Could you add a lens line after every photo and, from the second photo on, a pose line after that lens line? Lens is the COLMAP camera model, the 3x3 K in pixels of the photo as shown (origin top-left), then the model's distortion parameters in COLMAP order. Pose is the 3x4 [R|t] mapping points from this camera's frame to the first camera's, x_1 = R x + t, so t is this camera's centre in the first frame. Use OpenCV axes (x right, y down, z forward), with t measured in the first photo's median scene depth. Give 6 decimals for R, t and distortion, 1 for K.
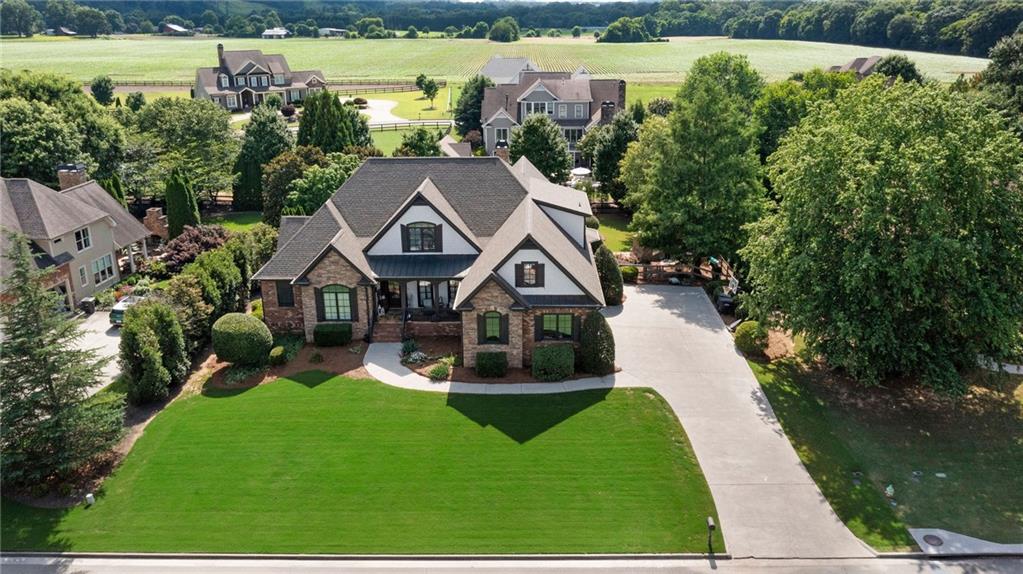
lens RADIAL K [[810.9, 0, 511.5], [0, 810.9, 287.0], [0, 0, 1]] dist [0.000615, 0.003065]
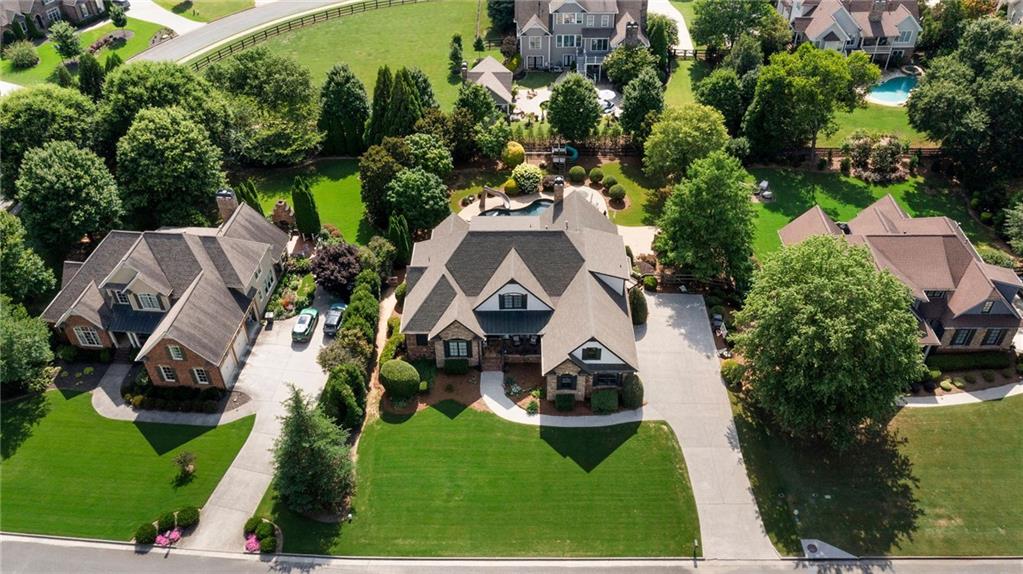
lens RADIAL K [[810.9, 0, 511.5], [0, 810.9, 287.0], [0, 0, 1]] dist [0.000615, 0.003065]
pose [[0.999922, -0.010067, 0.007335, -0.135170], [0.006769, 0.933515, 0.358475, -0.664503], [-0.010456, -0.358397, 0.933511, -0.385124]]
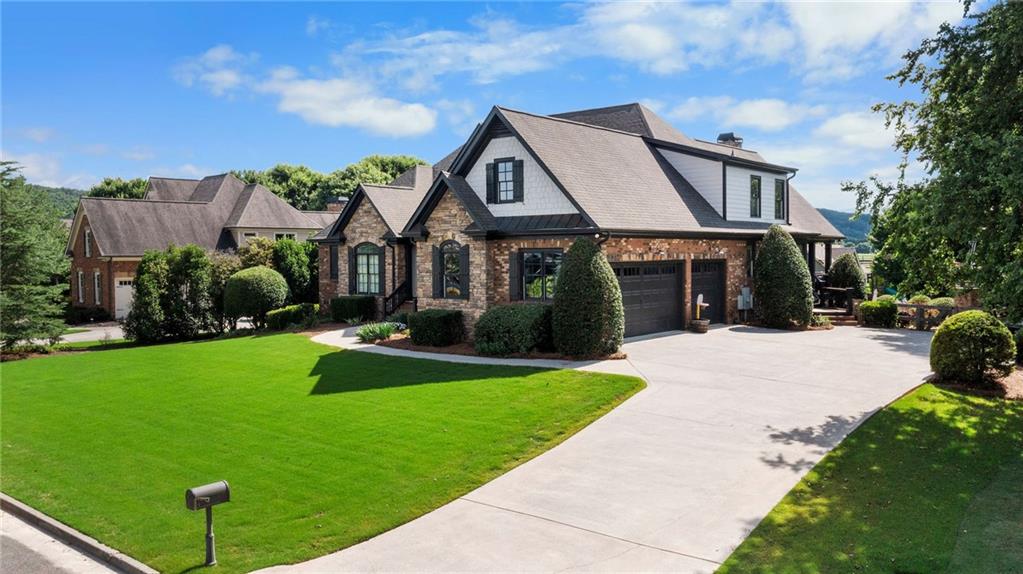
lens RADIAL K [[810.9, 0, 511.5], [0, 810.9, 287.0], [0, 0, 1]] dist [0.000615, 0.003065]
pose [[0.776098, 0.033077, -0.629744, 0.390351], [-0.209285, 0.955535, -0.207734, 0.176084], [0.594871, 0.293018, 0.748511, 0.554800]]
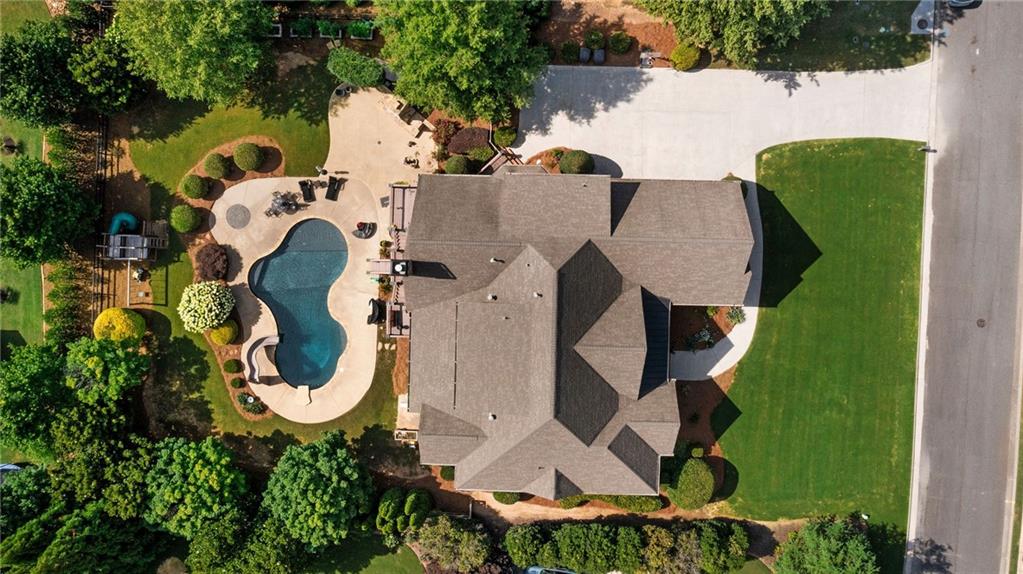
lens RADIAL K [[810.9, 0, 511.5], [0, 810.9, 287.0], [0, 0, 1]] dist [0.000615, 0.003065]
pose [[0.000304, -0.999845, -0.017620, -0.020239], [0.347102, -0.016419, 0.937684, -1.188105], [-0.937827, -0.006401, 0.347043, 0.861167]]
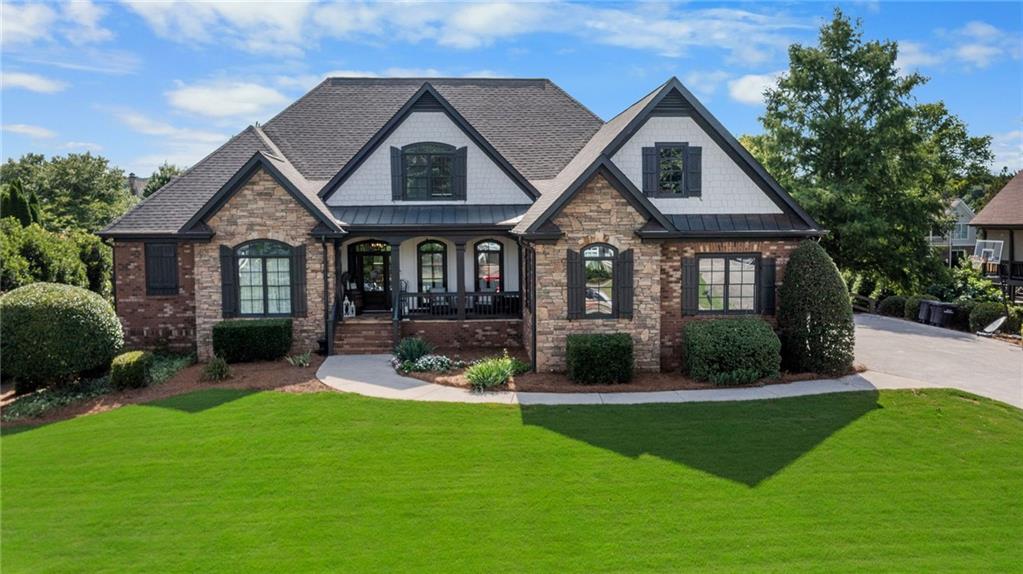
lens RADIAL K [[826.3, 0, 511.5], [0, 826.3, 287.0], [0, 0, 1]] dist [0.003291, 0.000188]
pose [[0.996357, -0.002568, 0.085242, -0.112507], [0.023862, 0.968018, -0.249743, 0.168573], [-0.081875, 0.250867, 0.964553, 0.522783]]
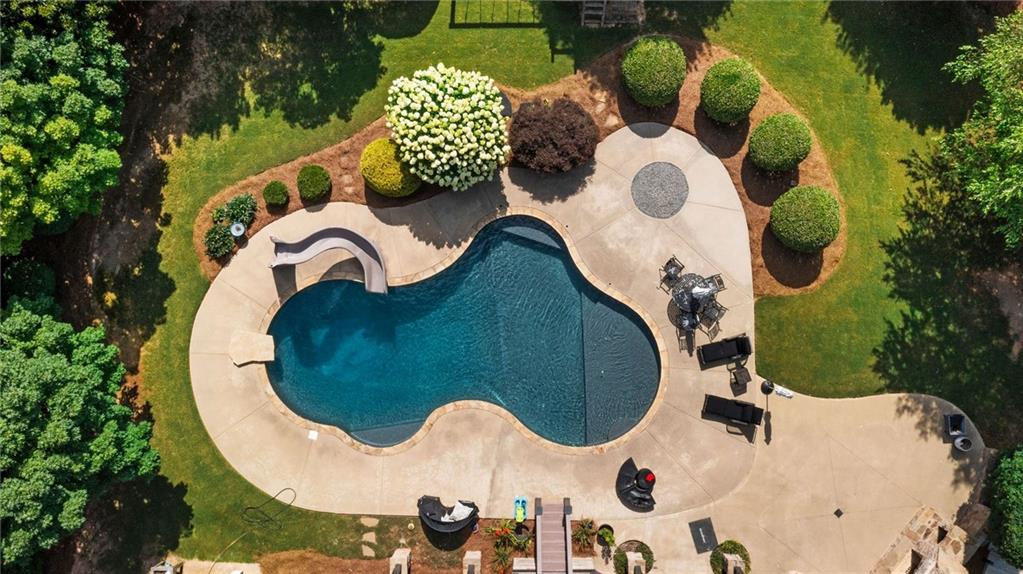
lens RADIAL K [[810.9, 0, 511.5], [0, 810.9, 287.0], [0, 0, 1]] dist [0.000615, 0.003065]
pose [[0.999614, -0.024042, -0.013934, -0.027300], [0.021295, 0.340652, 0.939948, -0.626488], [-0.017852, -0.939882, 0.341032, 1.472187]]
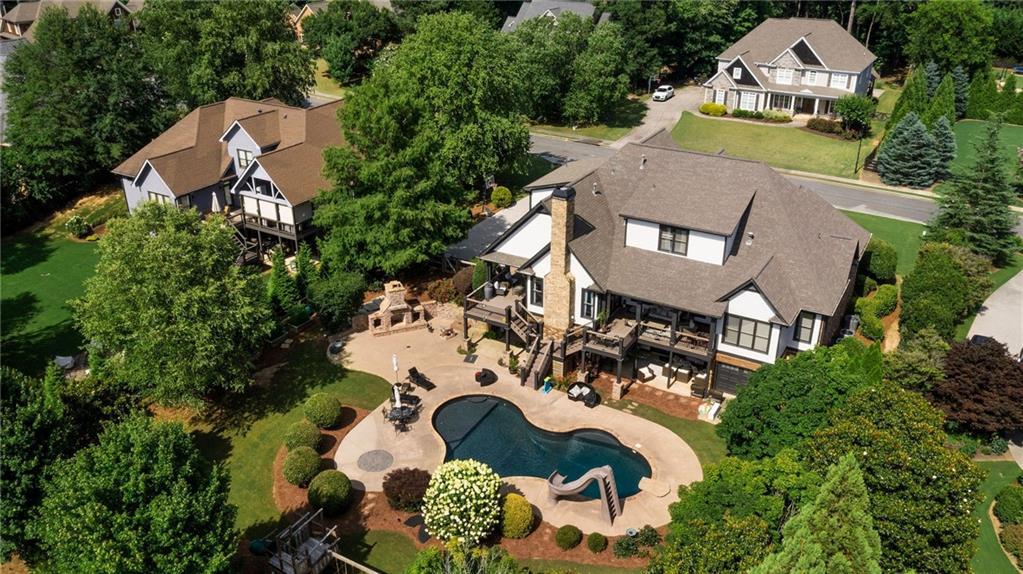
lens RADIAL K [[810.9, 0, 511.5], [0, 810.9, 287.0], [0, 0, 1]] dist [0.000615, 0.003065]
pose [[-0.875006, -0.205838, 0.438173, -0.417399], [0.162648, 0.727499, 0.666552, -0.831420], [-0.455972, 0.654505, -0.603086, 2.075192]]
